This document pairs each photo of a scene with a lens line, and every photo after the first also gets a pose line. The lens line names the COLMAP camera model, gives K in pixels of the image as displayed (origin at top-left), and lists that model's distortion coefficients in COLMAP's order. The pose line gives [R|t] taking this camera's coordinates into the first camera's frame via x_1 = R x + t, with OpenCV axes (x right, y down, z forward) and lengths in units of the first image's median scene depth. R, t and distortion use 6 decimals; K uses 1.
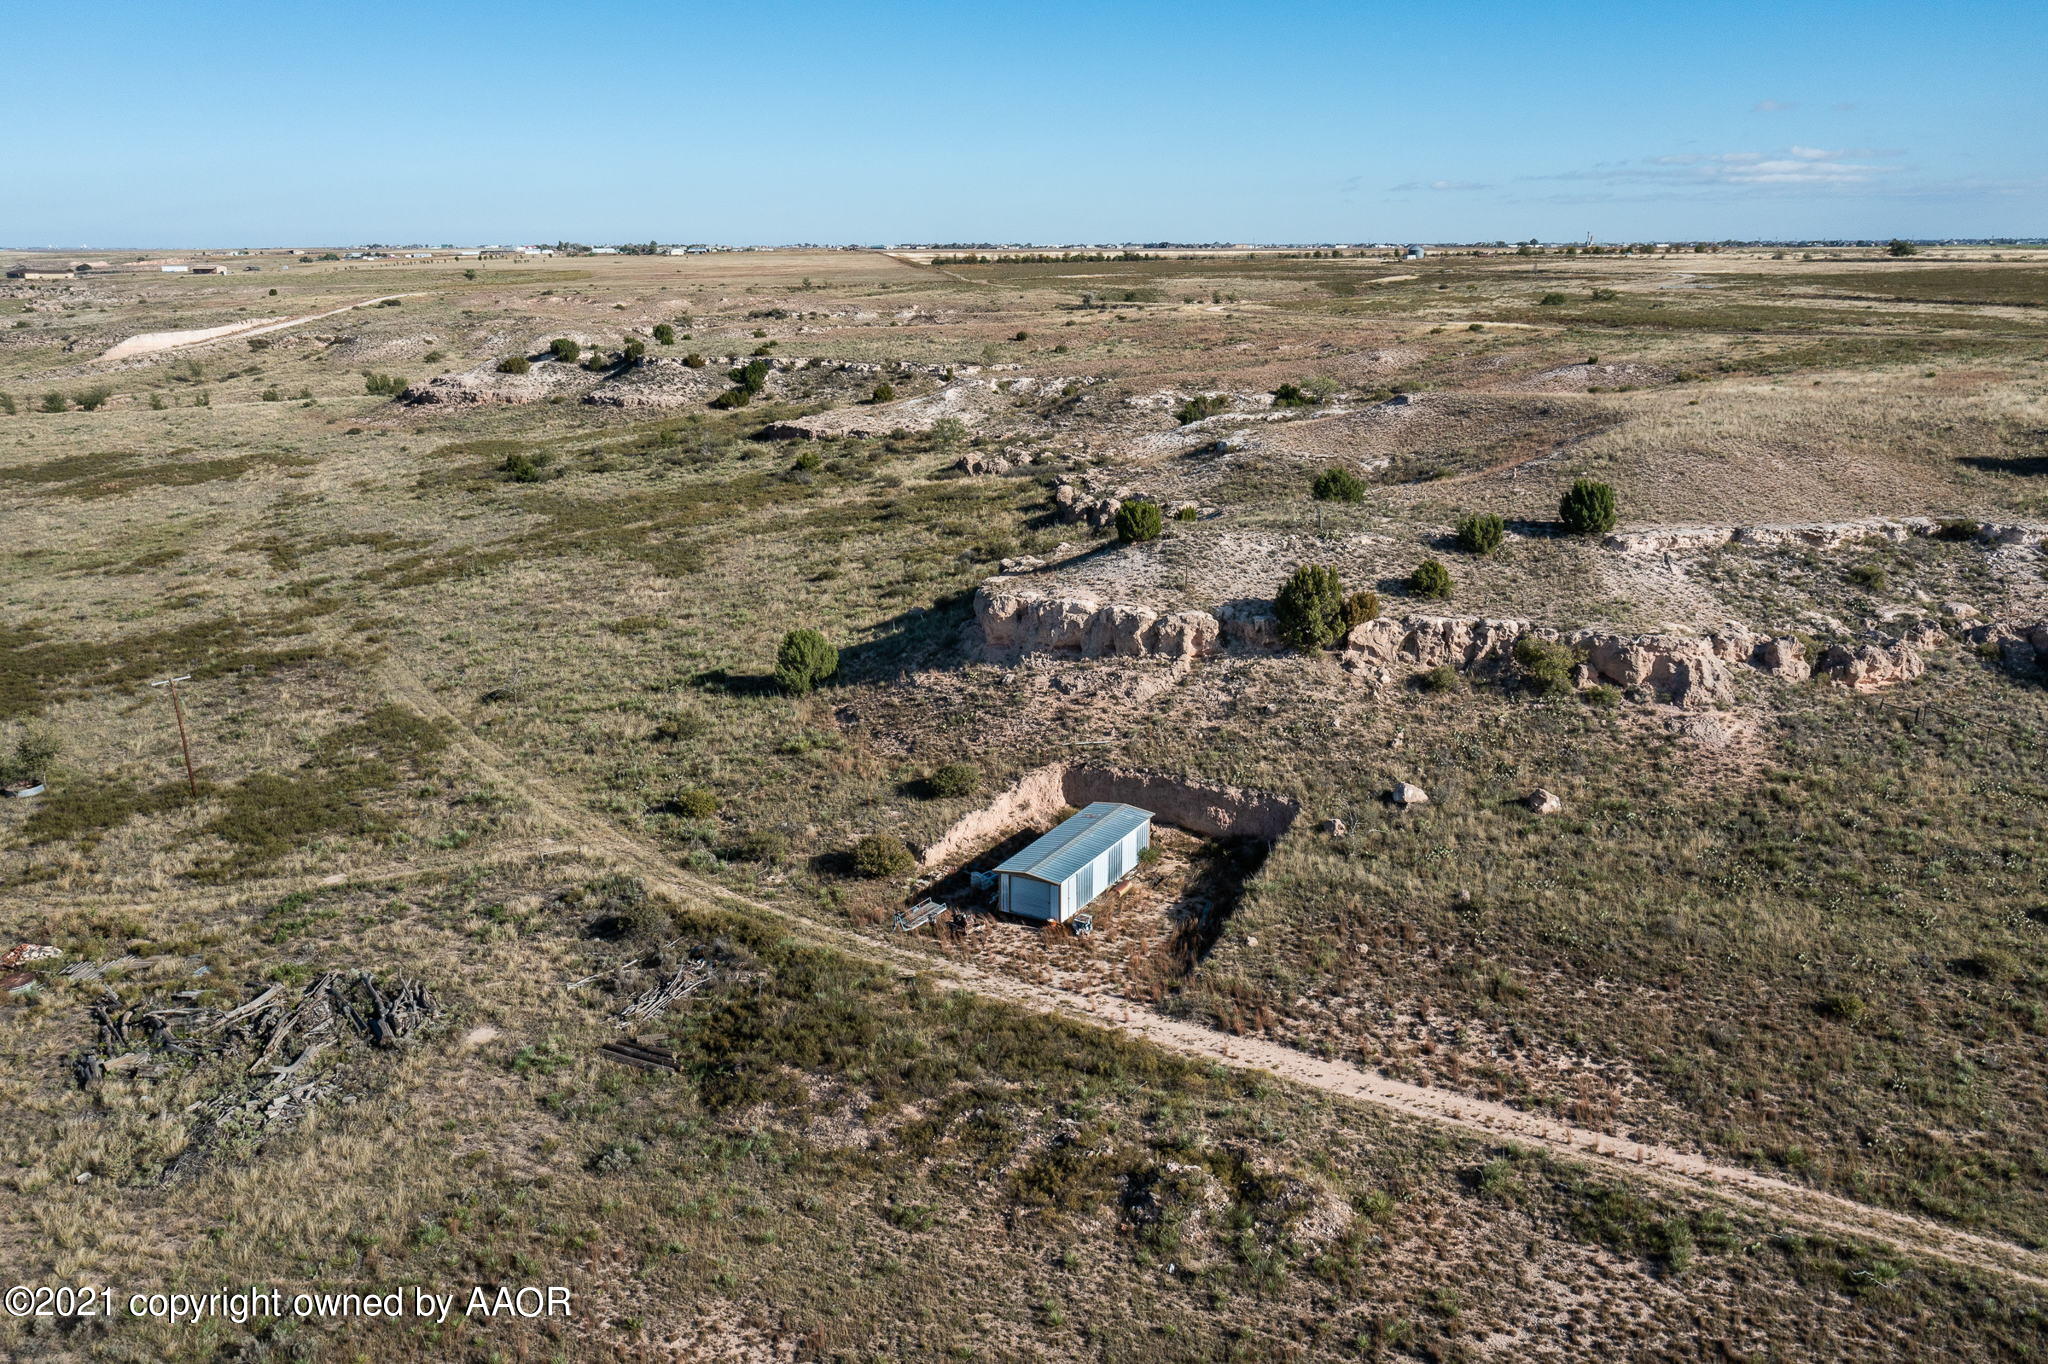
lens RADIAL K [[1612.7, 0, 1023.1], [0, 1612.7, 676.3], [0, 0, 1]] dist [-0.011233, 0.002636]
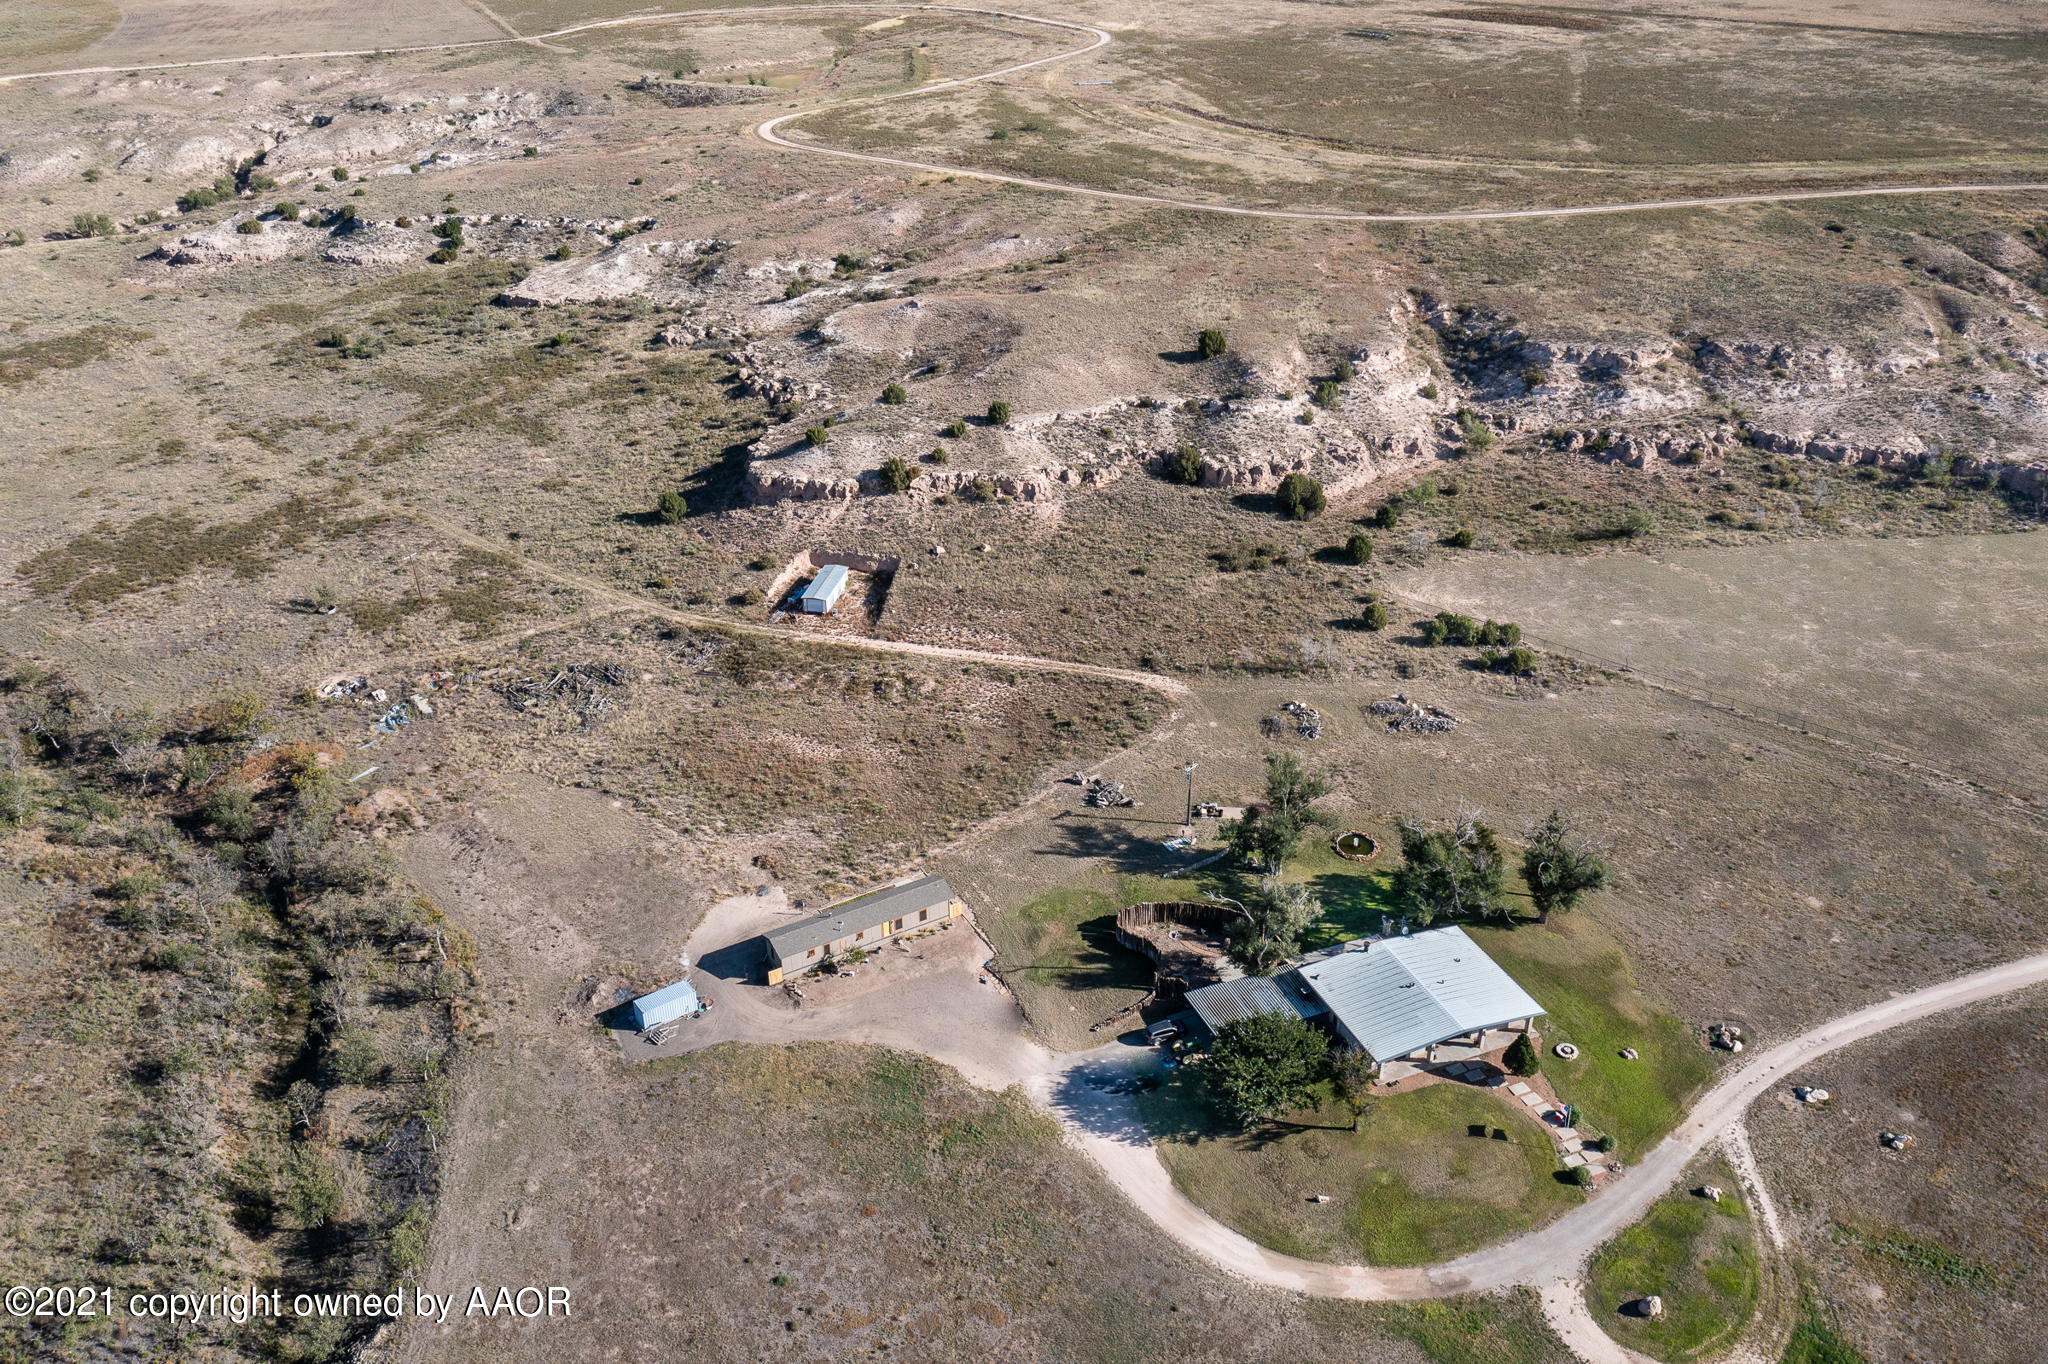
lens RADIAL K [[1612.7, 0, 1024.8], [0, 1612.7, 675.7], [0, 0, 1]] dist [-0.011233, 0.002636]
pose [[0.952987, -0.142219, 0.267563, -0.324412], [0.074908, 0.966179, 0.246755, -0.322498], [-0.293607, -0.215111, 0.931409, -1.383872]]
